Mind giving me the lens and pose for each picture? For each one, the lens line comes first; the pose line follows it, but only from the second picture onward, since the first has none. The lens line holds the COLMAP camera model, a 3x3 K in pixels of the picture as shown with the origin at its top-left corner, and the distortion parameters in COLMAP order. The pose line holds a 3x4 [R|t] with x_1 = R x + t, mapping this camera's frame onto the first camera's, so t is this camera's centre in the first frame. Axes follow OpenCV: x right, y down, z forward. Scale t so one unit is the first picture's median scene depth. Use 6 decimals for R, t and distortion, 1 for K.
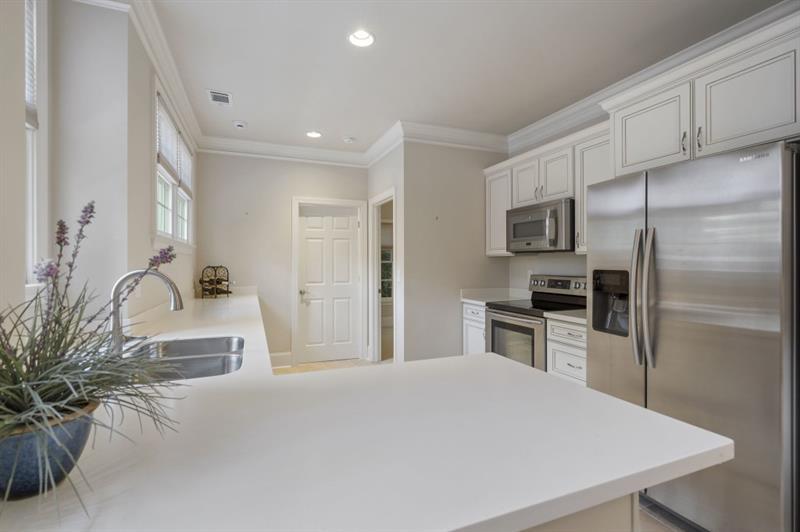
lens RADIAL K [[370.8, 0, 400.1], [0, 370.8, 262.7], [0, 0, 1]] dist [0.003702, 0.000940]
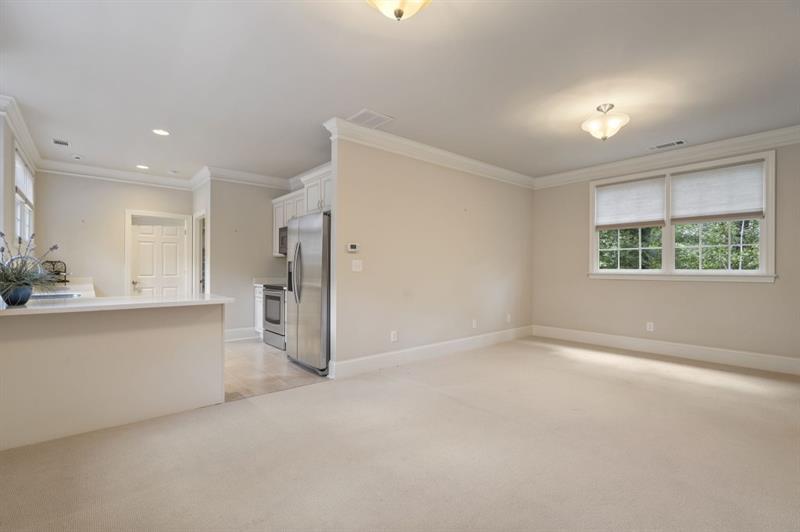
lens RADIAL K [[370.8, 0, 399.4], [0, 370.8, 268.9], [0, 0, 1]] dist [0.003702, 0.000940]
pose [[0.951708, 0.005285, 0.306958, 0.257020], [-0.005258, 0.999986, -0.000915, 0.031403], [-0.306959, -0.000743, 0.951723, -0.617831]]
